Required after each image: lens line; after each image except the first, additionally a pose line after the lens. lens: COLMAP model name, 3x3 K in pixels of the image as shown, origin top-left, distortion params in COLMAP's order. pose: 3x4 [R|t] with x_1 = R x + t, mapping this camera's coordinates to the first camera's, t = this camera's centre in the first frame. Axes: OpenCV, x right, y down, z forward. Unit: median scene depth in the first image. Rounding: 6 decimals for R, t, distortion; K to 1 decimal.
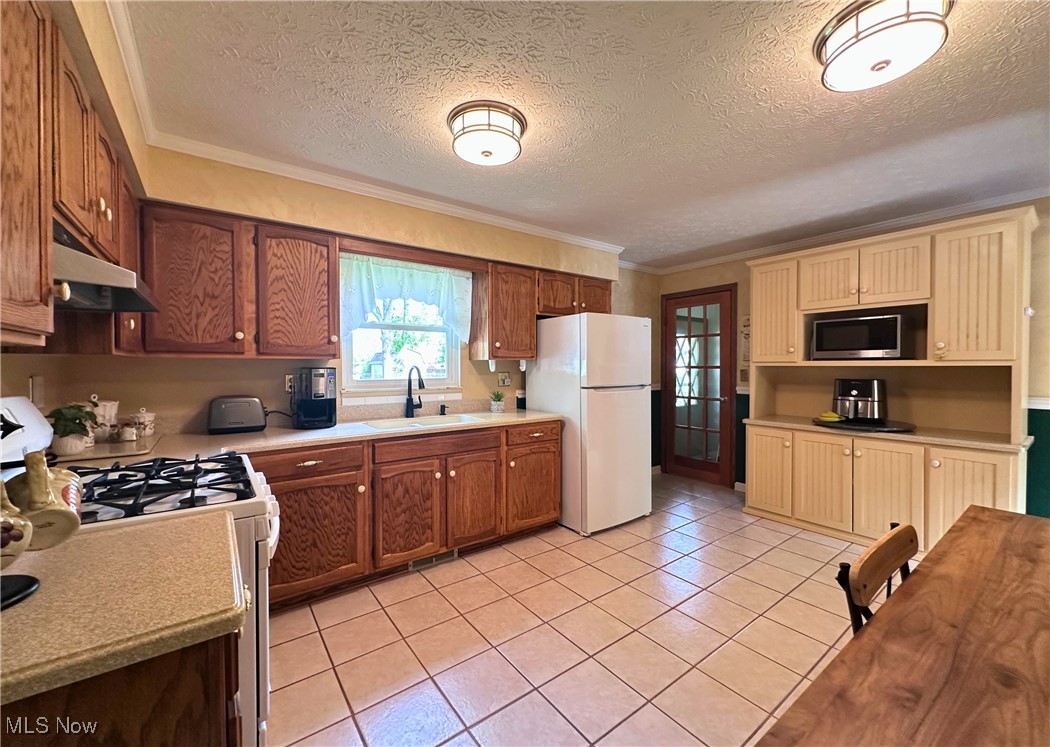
lens RADIAL K [[420.3, 0, 523.0], [0, 420.3, 372.2], [0, 0, 1]] dist [-0.001195, -0.000158]
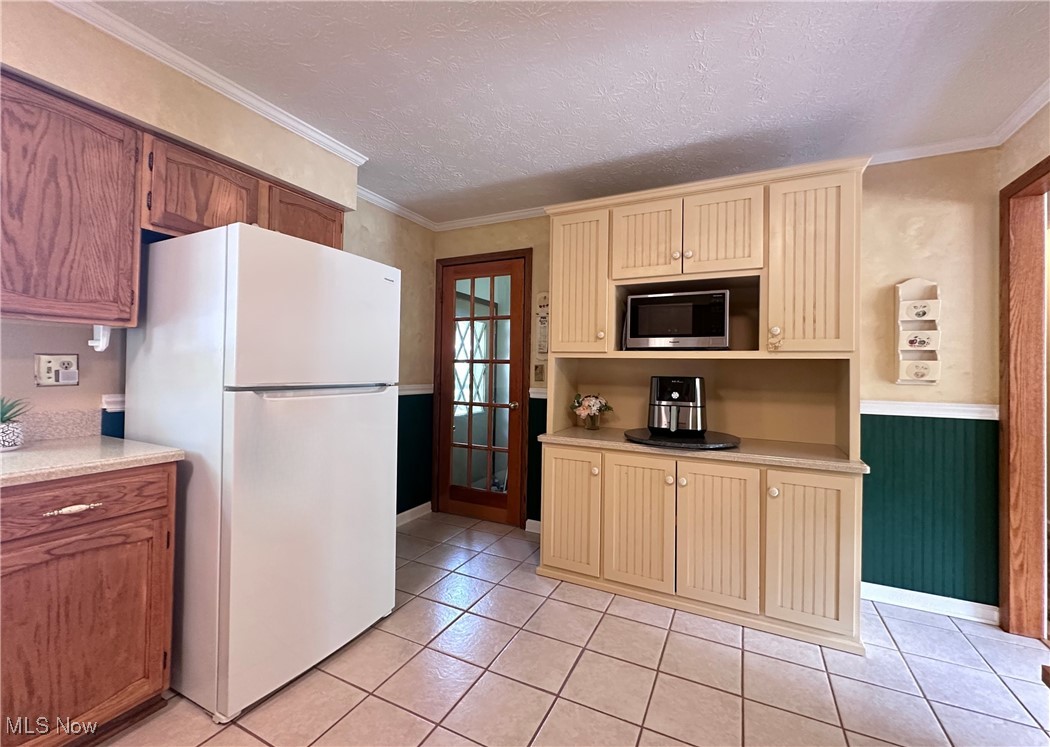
lens RADIAL K [[420.3, 0, 523.0], [0, 420.3, 372.2], [0, 0, 1]] dist [-0.001195, -0.000158]
pose [[0.896943, 0.017154, 0.441813, 0.203057], [-0.012716, 0.999835, -0.013005, 0.018884], [-0.441963, 0.006046, 0.897013, 0.407902]]
